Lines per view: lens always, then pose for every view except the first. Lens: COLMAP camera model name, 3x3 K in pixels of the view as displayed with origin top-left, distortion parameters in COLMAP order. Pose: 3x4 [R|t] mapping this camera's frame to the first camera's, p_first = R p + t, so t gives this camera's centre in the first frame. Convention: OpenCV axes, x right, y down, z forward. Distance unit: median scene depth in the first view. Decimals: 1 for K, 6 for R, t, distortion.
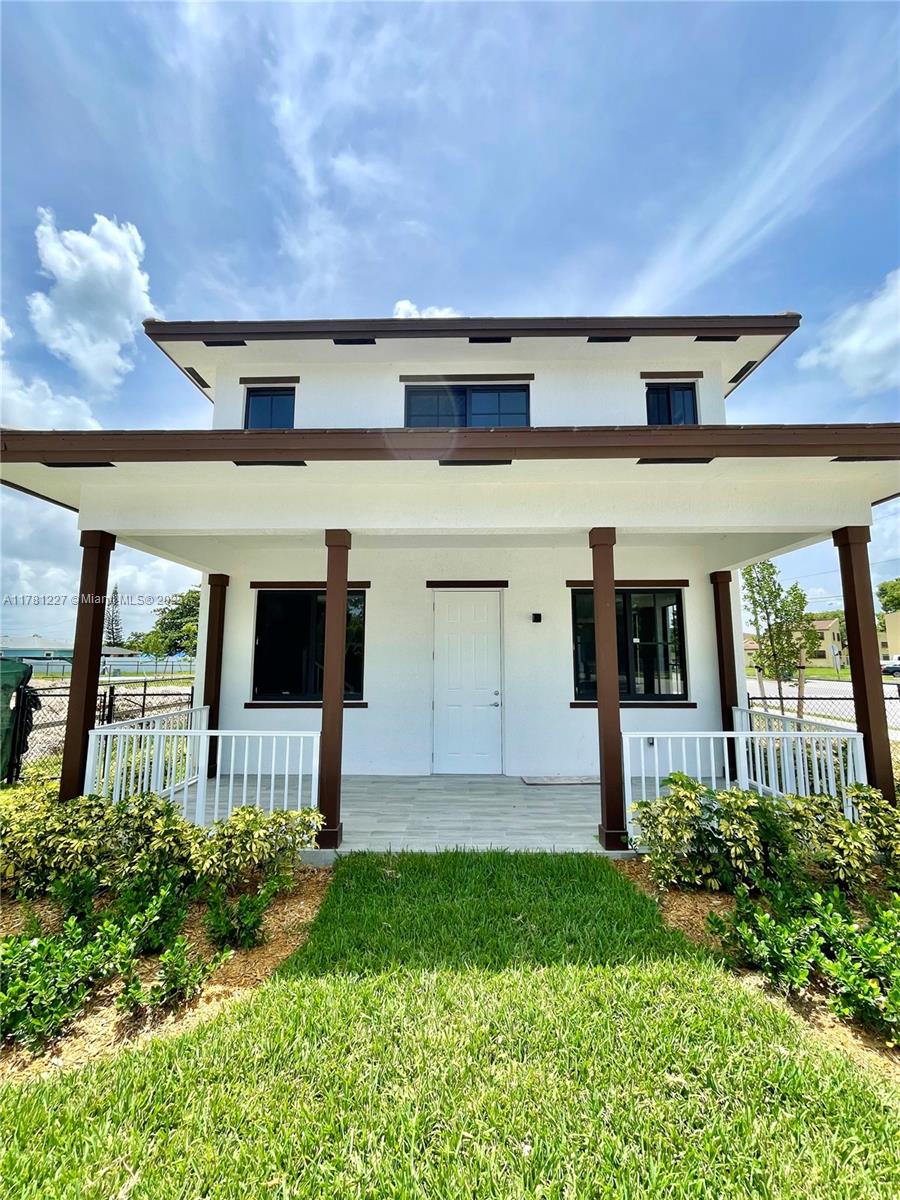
lens RADIAL K [[475.7, 0, 450.0], [0, 475.7, 600.0], [0, 0, 1]] dist [-0.000513, -0.000040]
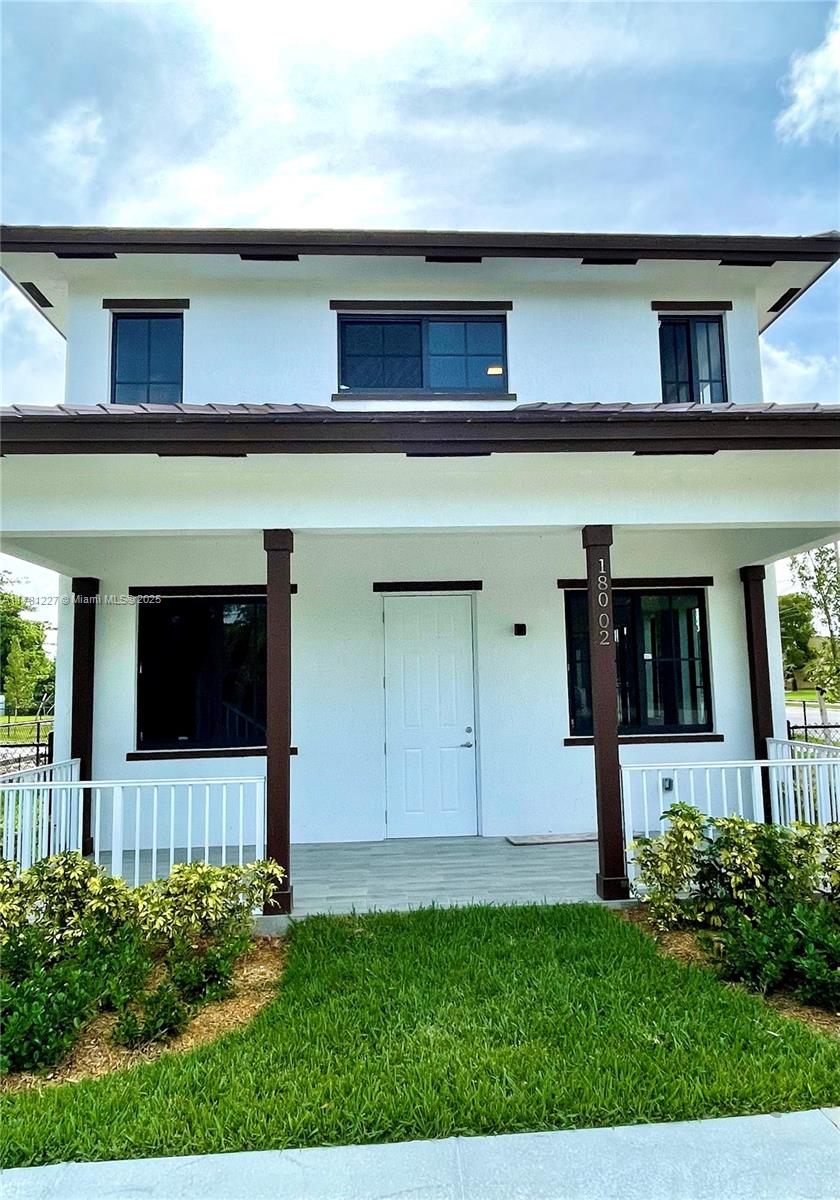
lens RADIAL K [[782.8, 0, 439.7], [0, 782.8, 605.4], [0, 0, 1]] dist [0.004490, 0.000435]
pose [[0.996329, -0.015762, 0.084146, -0.072714], [0.014320, 0.999741, 0.017707, -0.036029], [-0.084403, -0.016437, 0.996296, -0.341447]]
